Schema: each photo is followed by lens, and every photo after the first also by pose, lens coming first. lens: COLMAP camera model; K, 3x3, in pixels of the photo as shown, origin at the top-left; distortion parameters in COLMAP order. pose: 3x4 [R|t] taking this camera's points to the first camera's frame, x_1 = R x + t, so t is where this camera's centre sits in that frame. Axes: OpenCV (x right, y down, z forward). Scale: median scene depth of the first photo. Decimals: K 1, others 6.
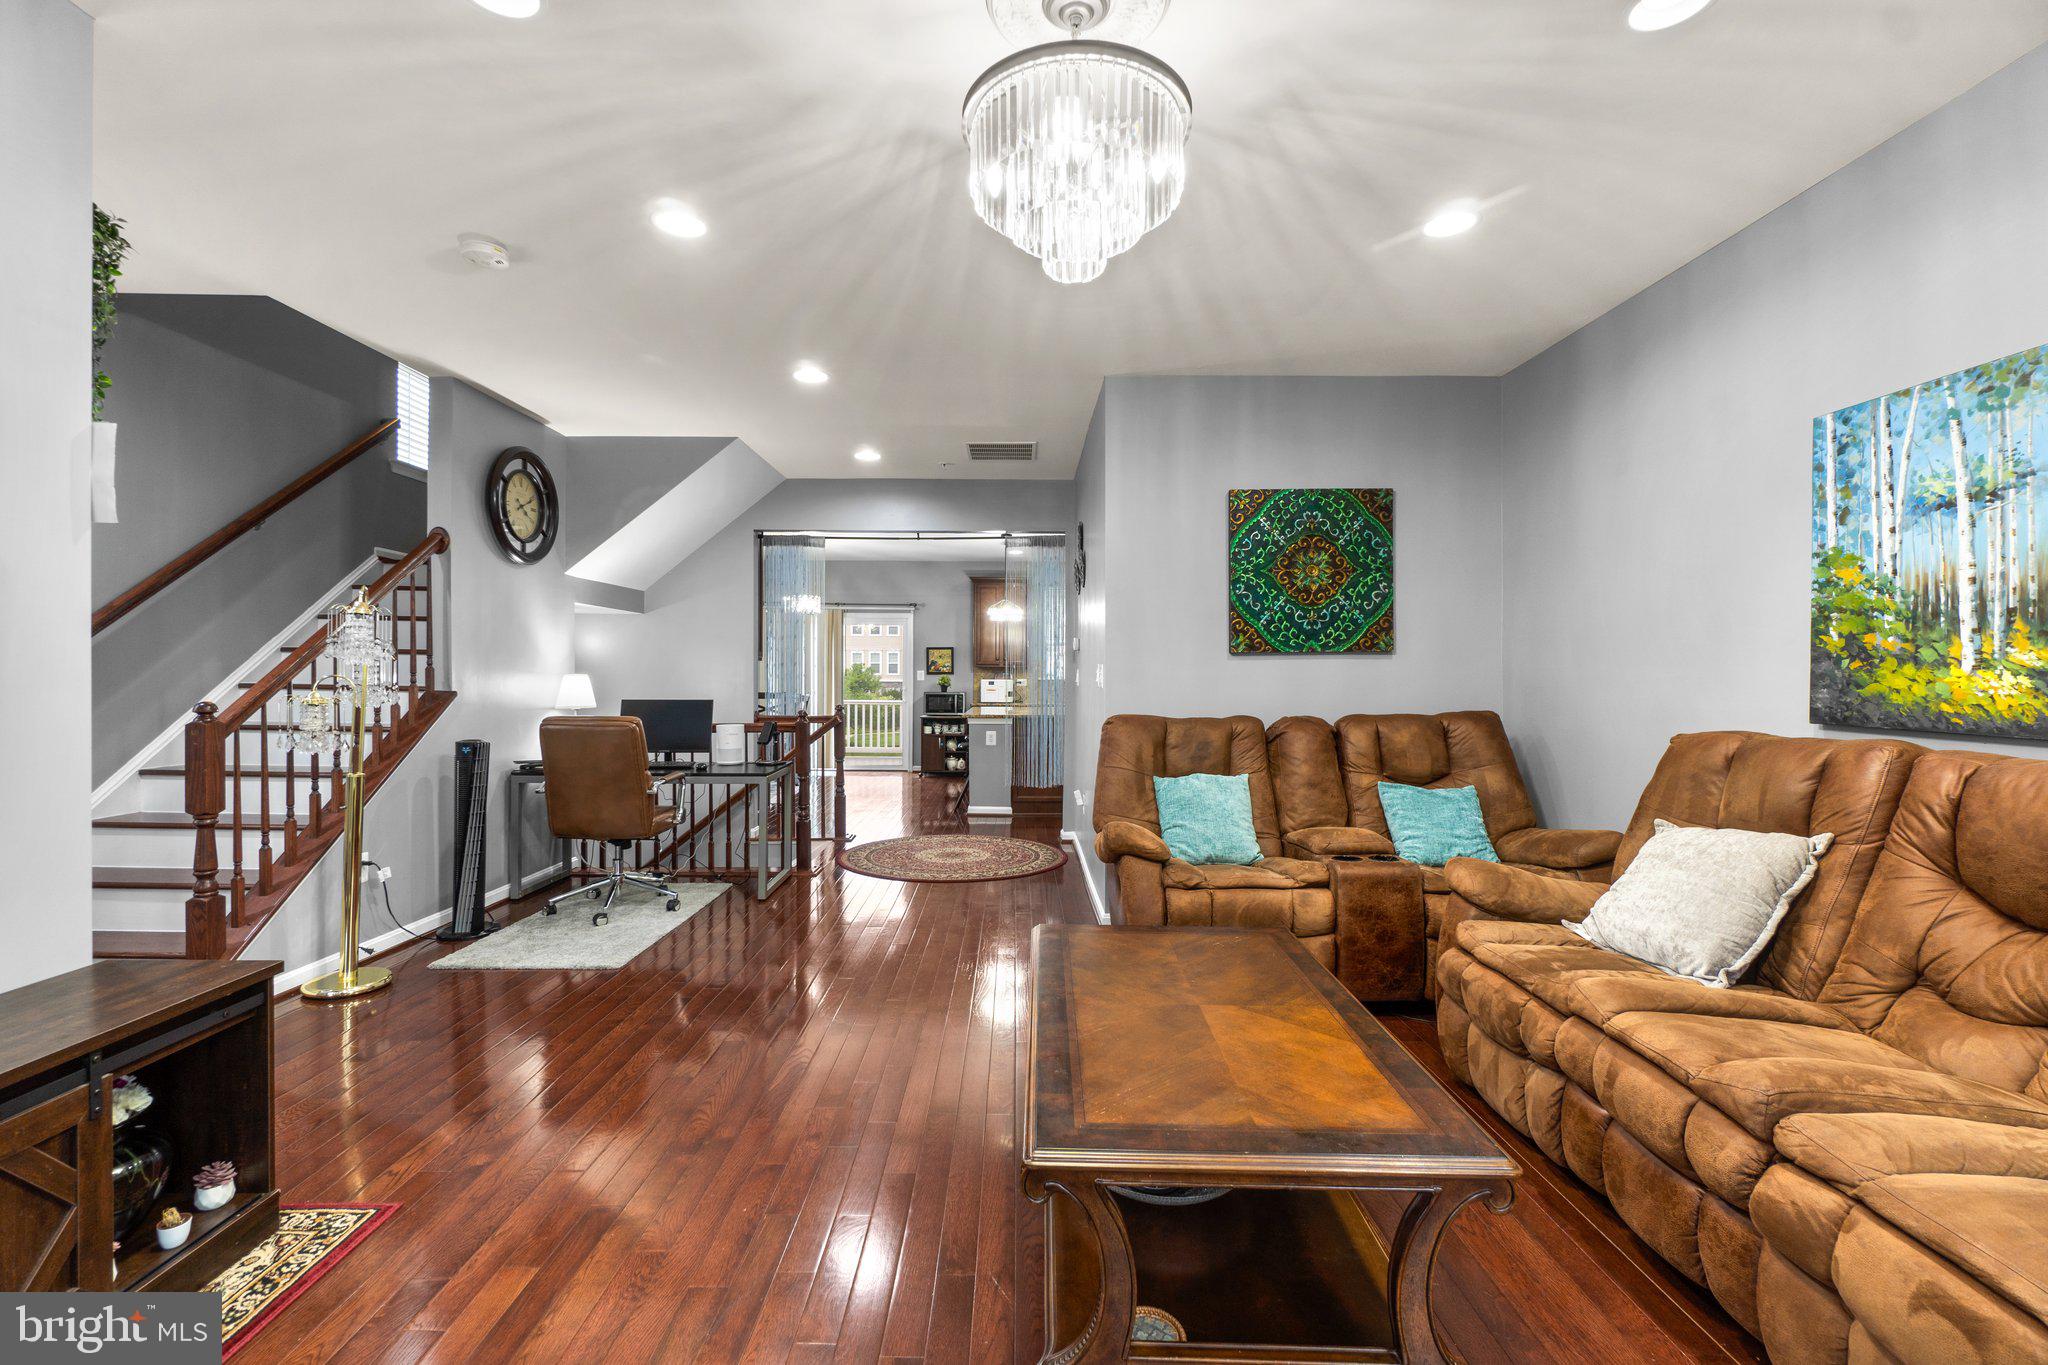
lens RADIAL K [[885.5, 0, 1018.8], [0, 885.5, 676.2], [0, 0, 1]] dist [-0.006806, 0.002162]
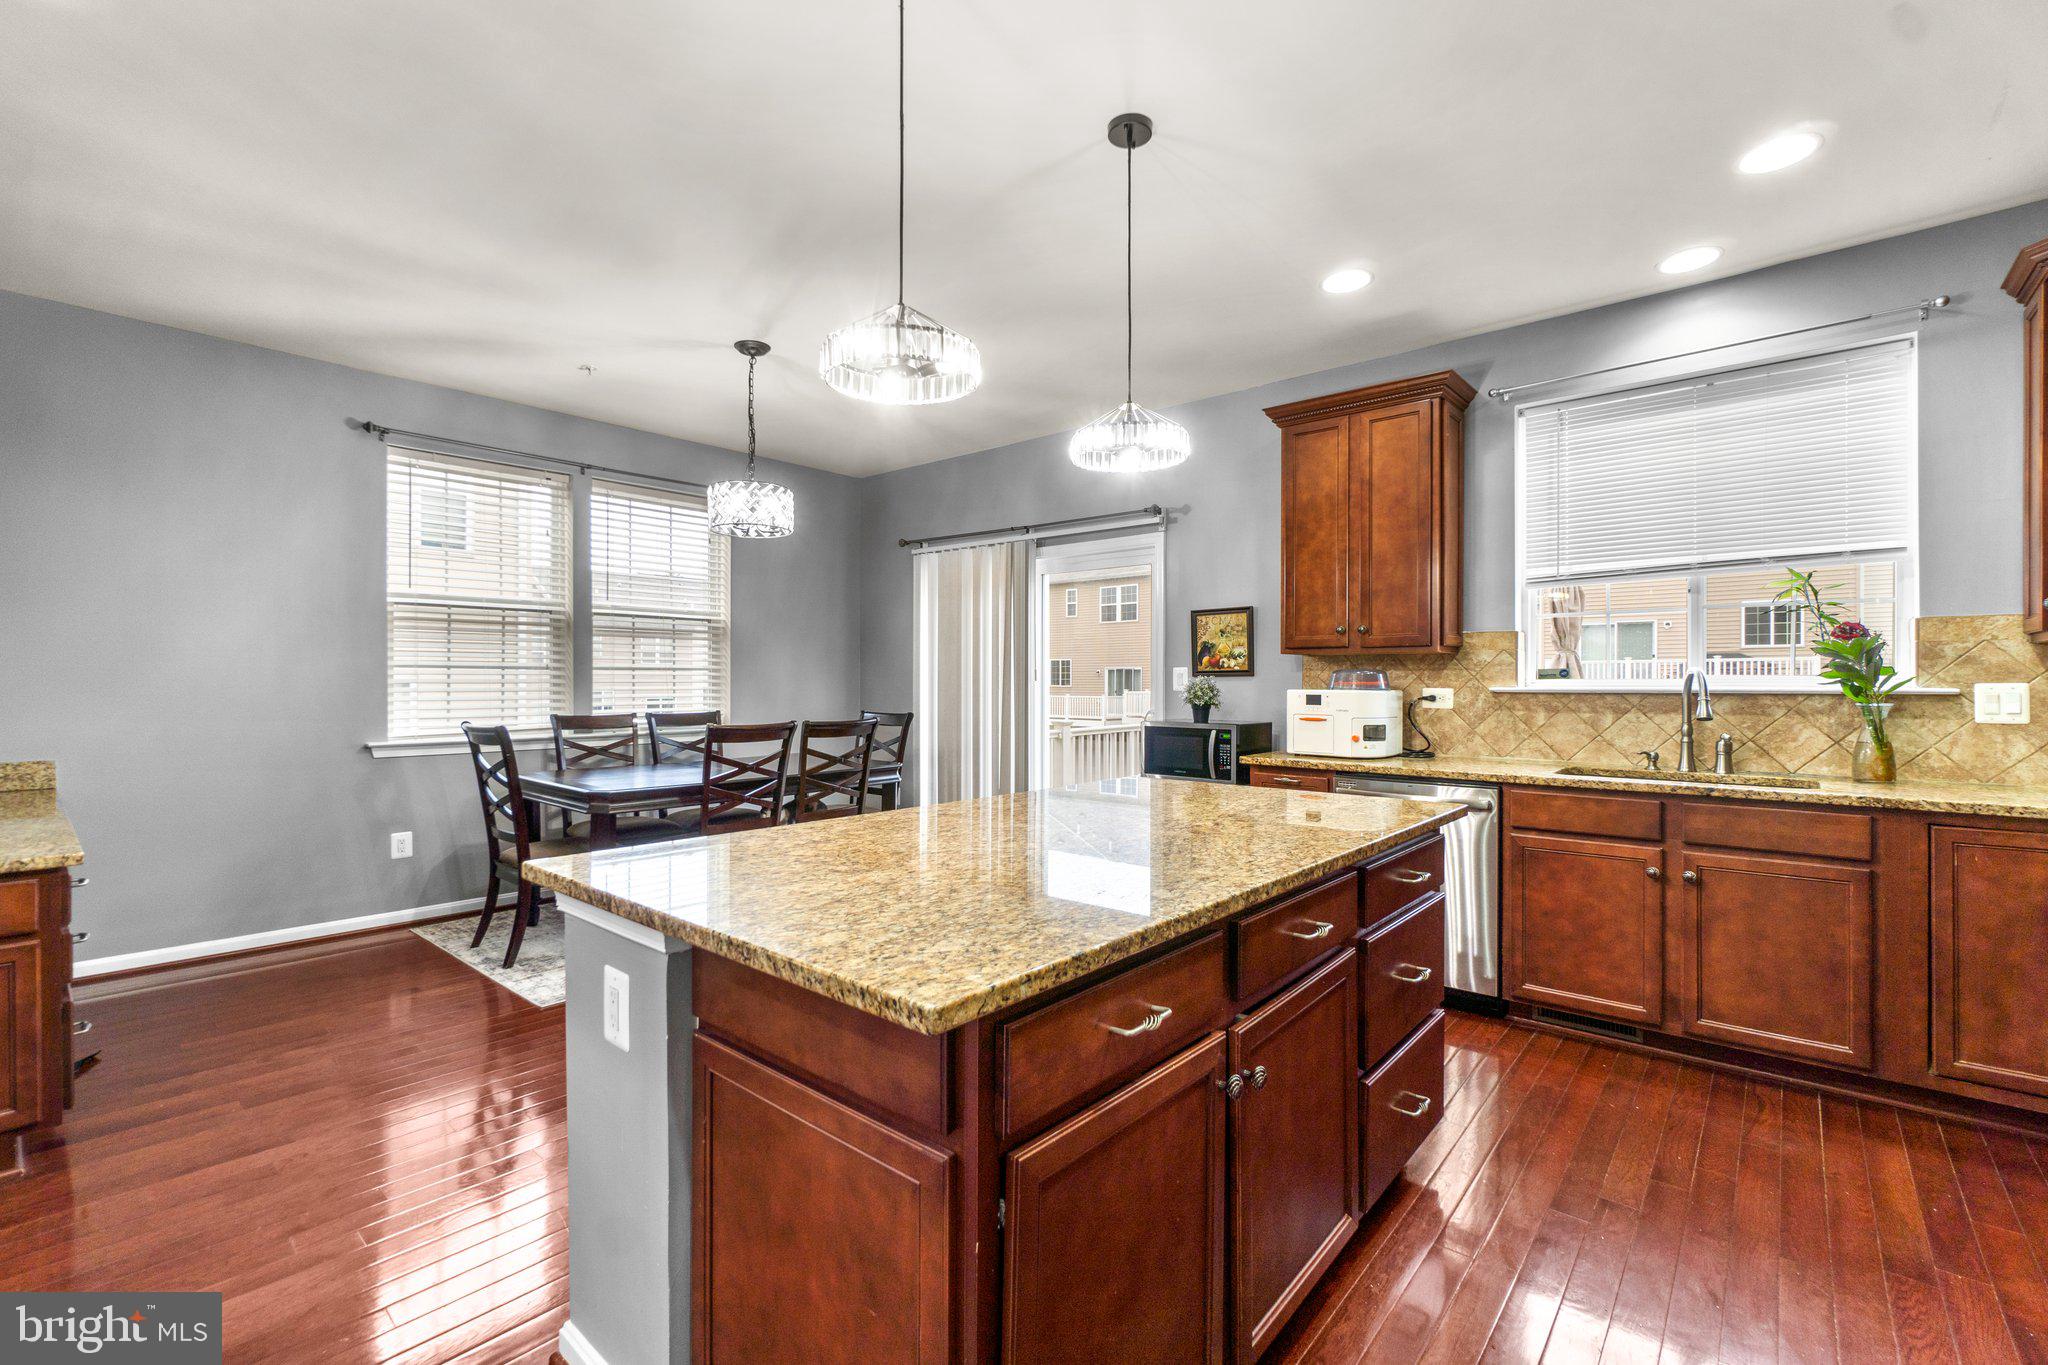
lens RADIAL K [[885.5, 0, 1011.0], [0, 885.5, 683.7], [0, 0, 1]] dist [-0.006806, 0.002162]
pose [[0.746397, -0.000594, -0.665500, 0.350690], [0.000352, 1.000000, -0.000498, 0.004739], [0.665500, 0.000137, 0.746398, 2.093679]]
